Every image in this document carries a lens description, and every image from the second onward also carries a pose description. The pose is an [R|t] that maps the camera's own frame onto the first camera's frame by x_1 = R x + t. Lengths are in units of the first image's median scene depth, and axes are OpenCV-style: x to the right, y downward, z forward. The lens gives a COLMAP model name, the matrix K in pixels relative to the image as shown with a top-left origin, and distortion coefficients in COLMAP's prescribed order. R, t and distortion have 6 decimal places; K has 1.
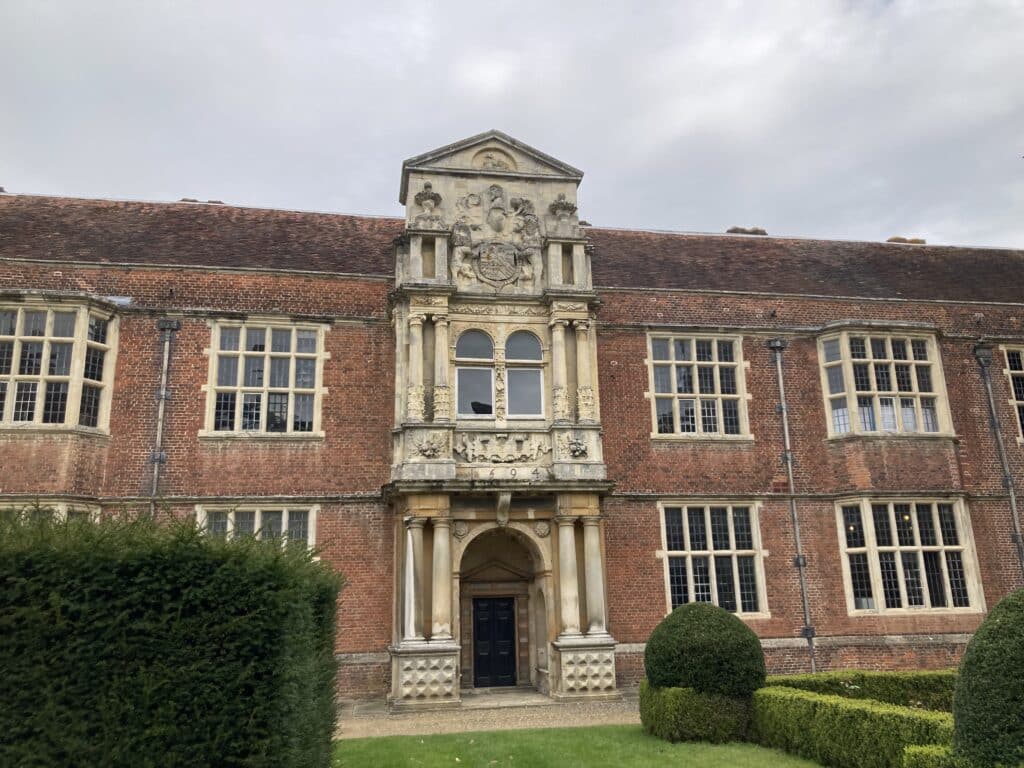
lens RADIAL K [[833.2, 0, 525.2], [0, 833.2, 384.0], [0, 0, 1]] dist [0.126366, -0.271780]
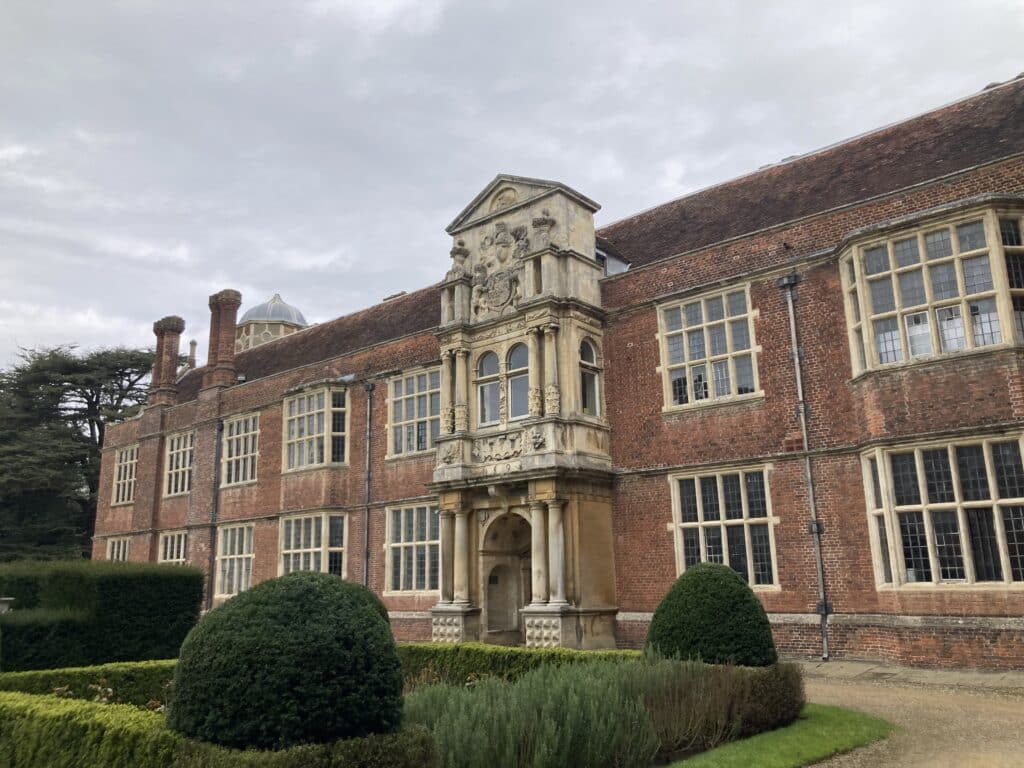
lens RADIAL K [[833.2, 0, 525.2], [0, 833.2, 384.0], [0, 0, 1]] dist [0.126366, -0.271780]
pose [[0.631926, -0.165211, -0.757215, 0.835998], [0.206118, 0.977655, -0.041293, 0.039941], [0.747117, -0.129981, 0.651859, 0.230775]]
